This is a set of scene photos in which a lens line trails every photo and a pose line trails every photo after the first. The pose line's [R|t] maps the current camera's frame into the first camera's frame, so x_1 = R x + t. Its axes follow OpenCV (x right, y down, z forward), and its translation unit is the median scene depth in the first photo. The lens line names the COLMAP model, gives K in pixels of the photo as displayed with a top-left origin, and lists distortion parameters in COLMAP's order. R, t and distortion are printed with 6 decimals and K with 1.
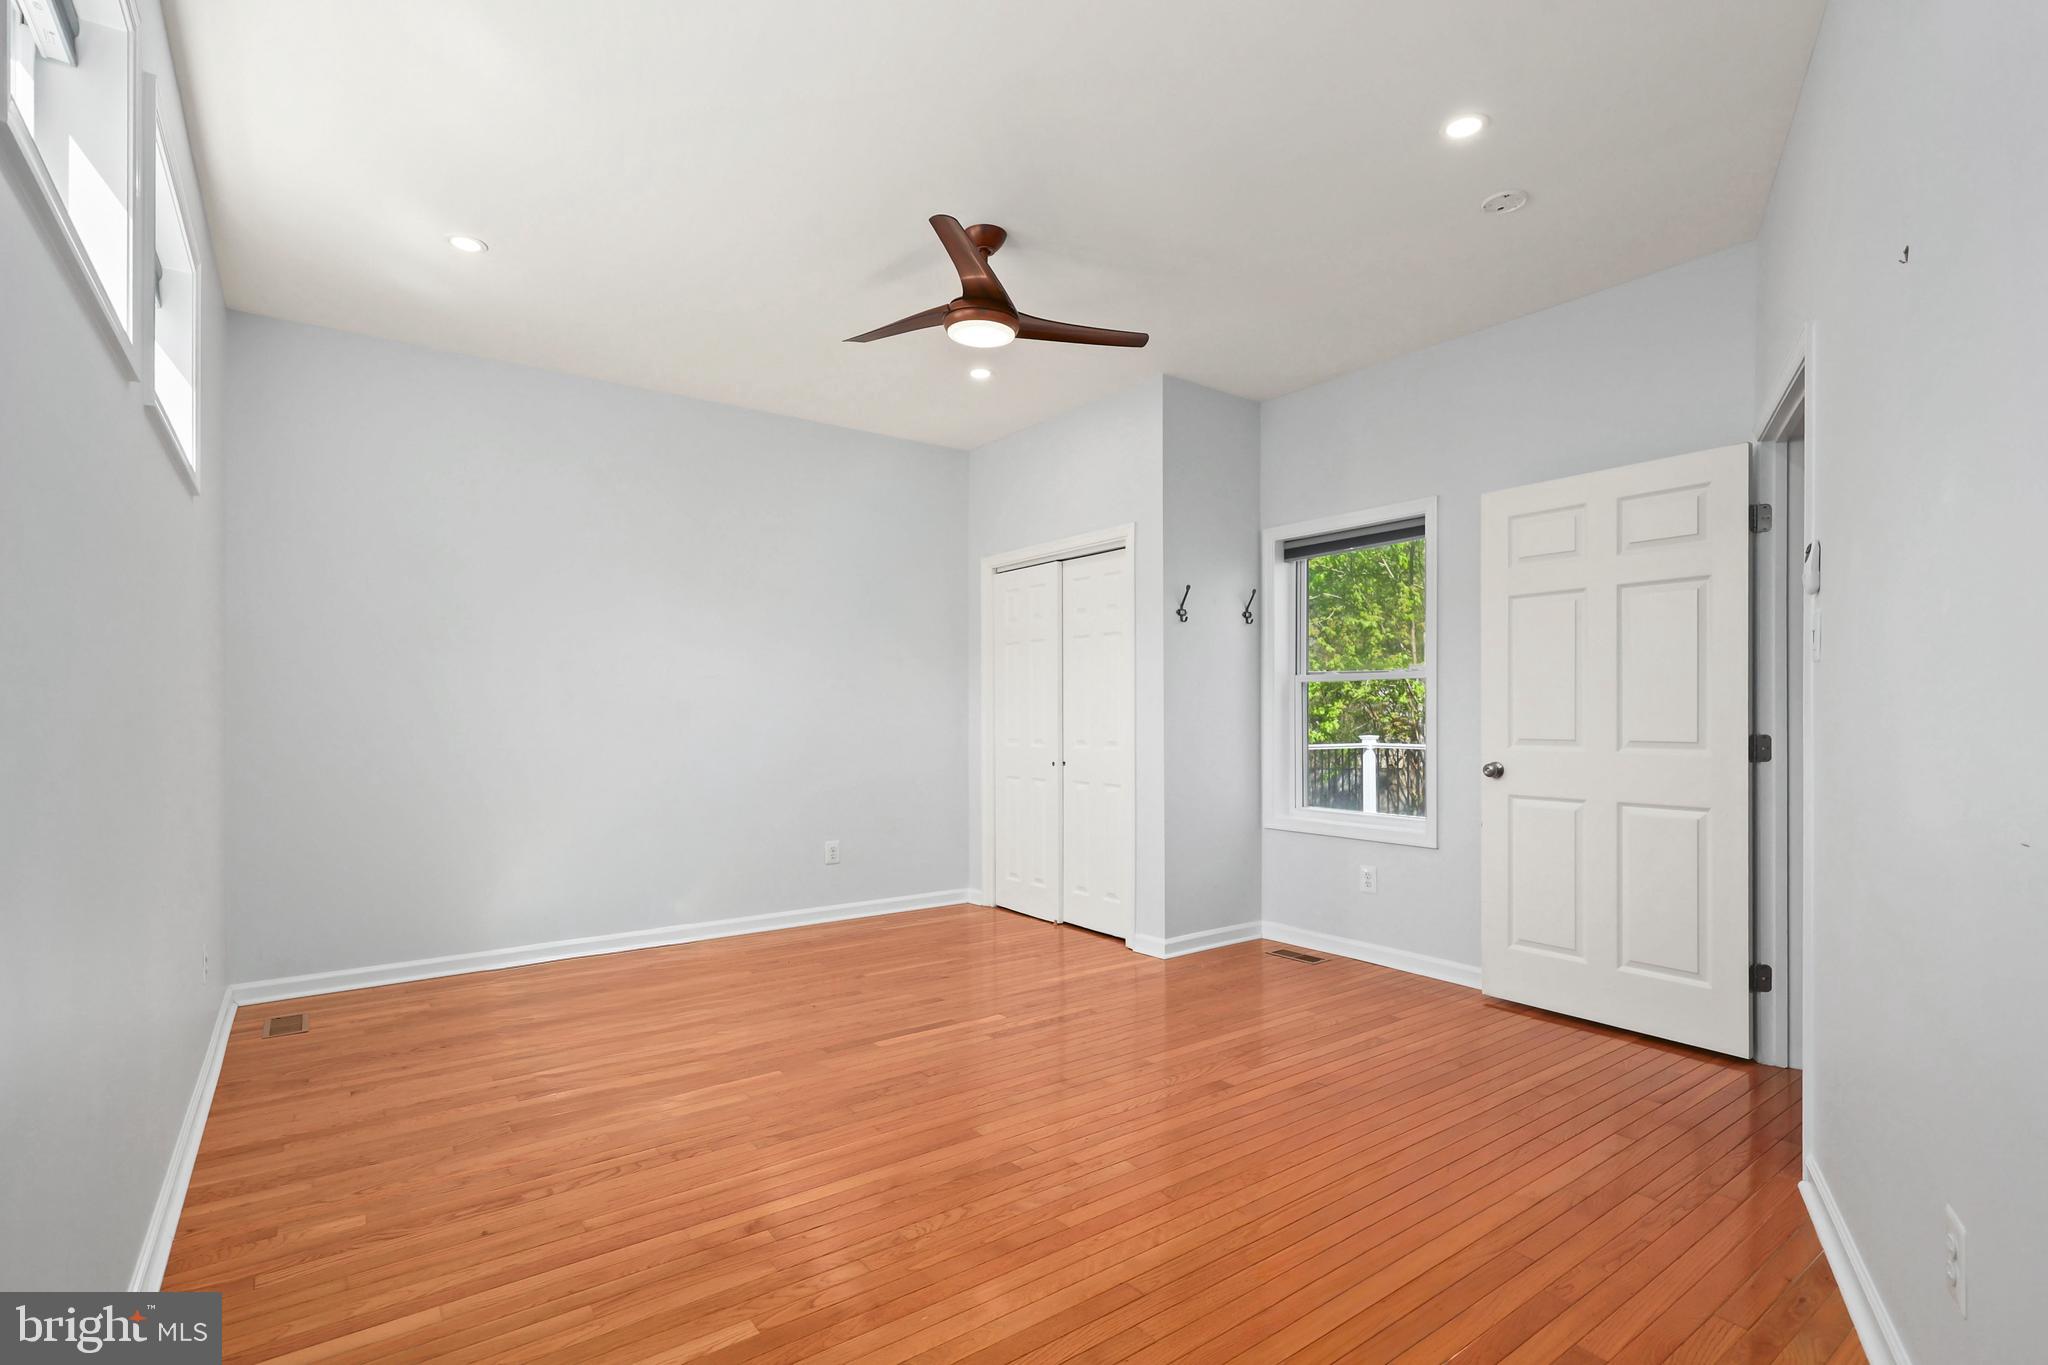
lens RADIAL K [[957.8, 0, 1026.1], [0, 957.8, 698.3], [0, 0, 1]] dist [-0.005238, -0.000679]
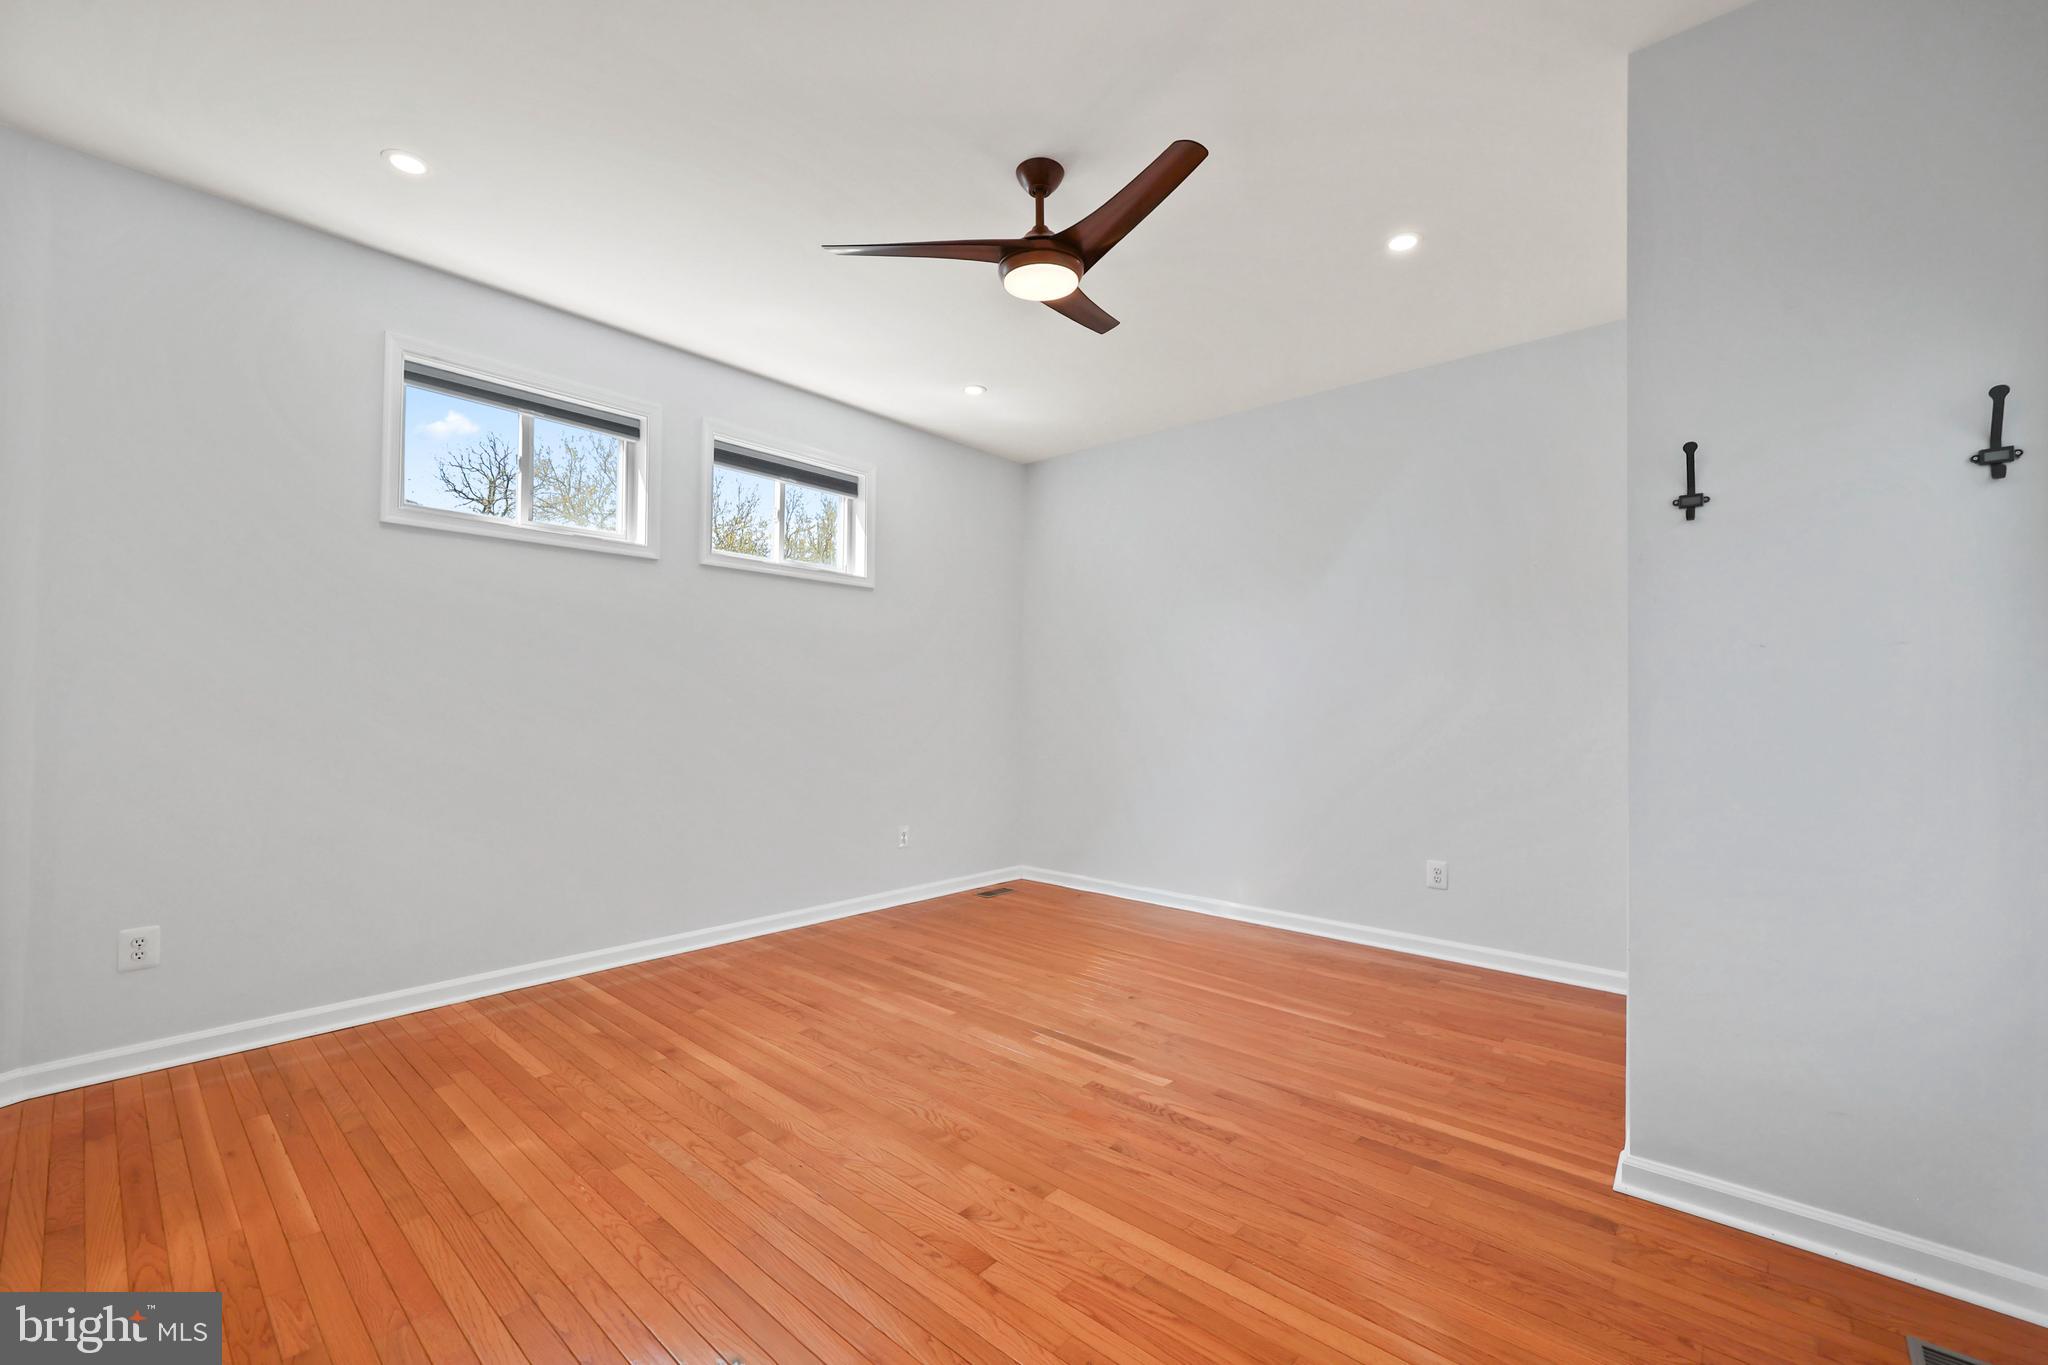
lens RADIAL K [[835.4, 0, 1035.0], [0, 835.4, 686.9], [0, 0, 1]] dist [-0.002454, 0.001331]
pose [[0.218110, -0.015394, -0.975803, 0.794025], [0.006234, 0.999877, -0.014380, 0.011140], [0.975904, -0.002947, 0.218179, 0.920138]]
